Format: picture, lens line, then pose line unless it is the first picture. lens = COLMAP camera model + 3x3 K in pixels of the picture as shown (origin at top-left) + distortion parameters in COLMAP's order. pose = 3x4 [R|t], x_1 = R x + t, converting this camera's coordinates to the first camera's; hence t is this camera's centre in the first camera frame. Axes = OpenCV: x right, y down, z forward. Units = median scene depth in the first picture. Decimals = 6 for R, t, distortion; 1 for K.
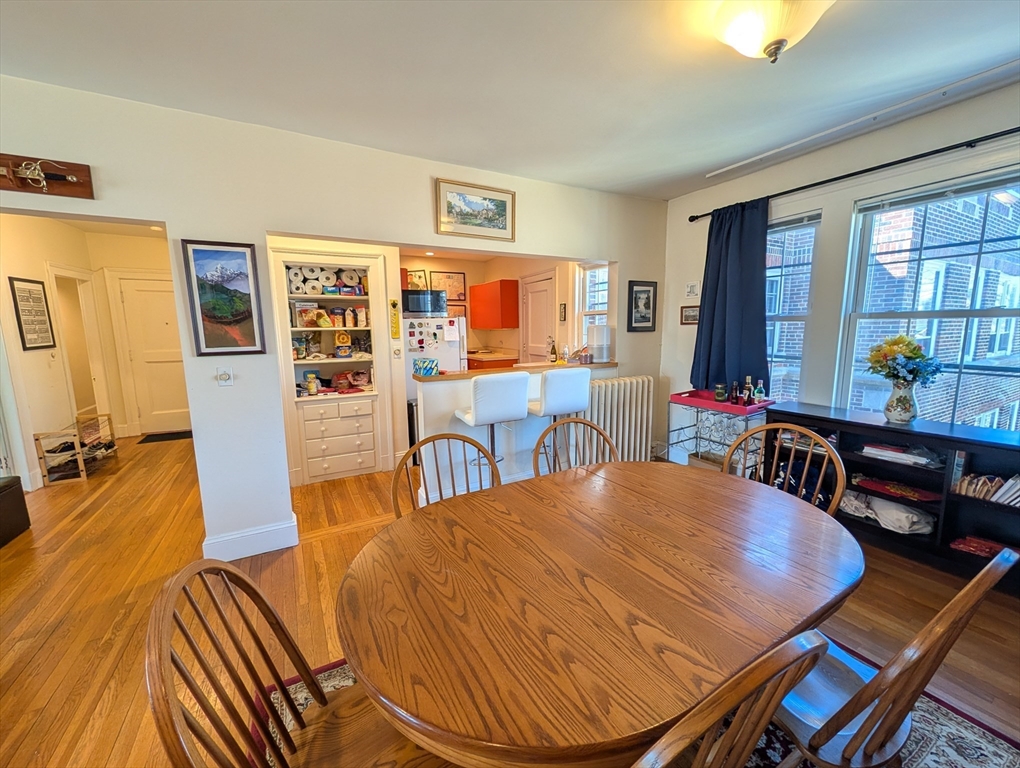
lens RADIAL K [[389.8, 0, 510.0], [0, 389.8, 384.0], [0, 0, 1]] dist [-0.000597, -0.000091]
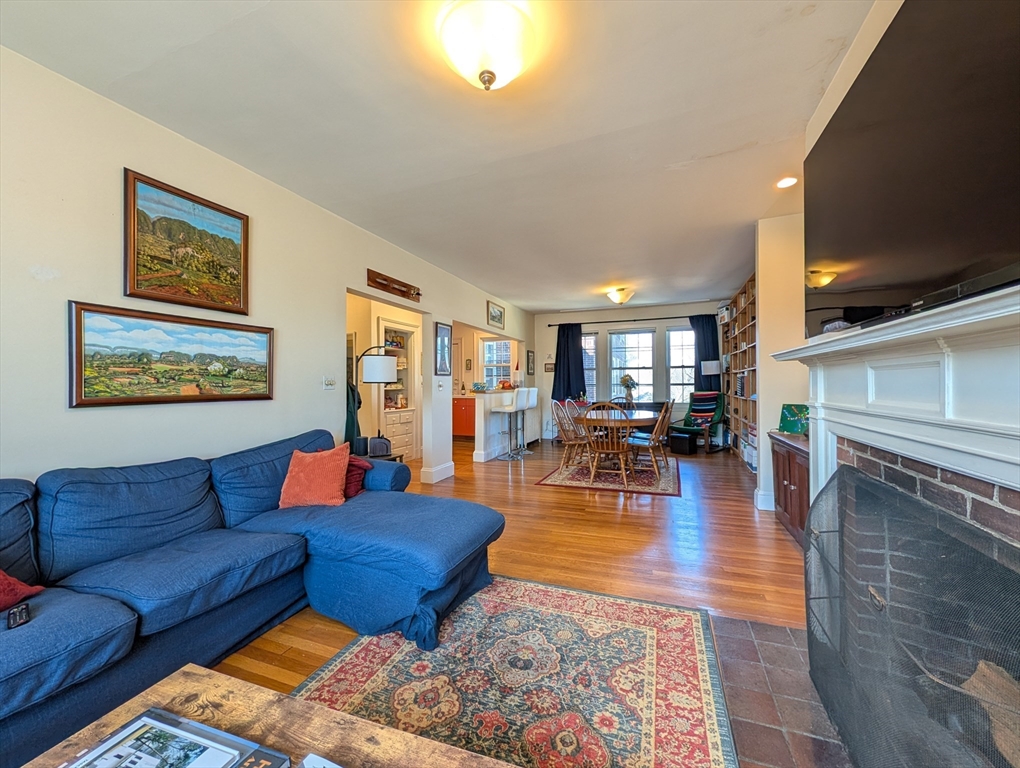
lens RADIAL K [[389.8, 0, 510.0], [0, 389.8, 384.0], [0, 0, 1]] dist [-0.000597, -0.000091]
pose [[0.764170, 0.008695, 0.644956, -1.078310], [0.088325, 0.989079, -0.117986, 0.146798], [-0.638939, 0.147127, 0.755057, -0.473725]]
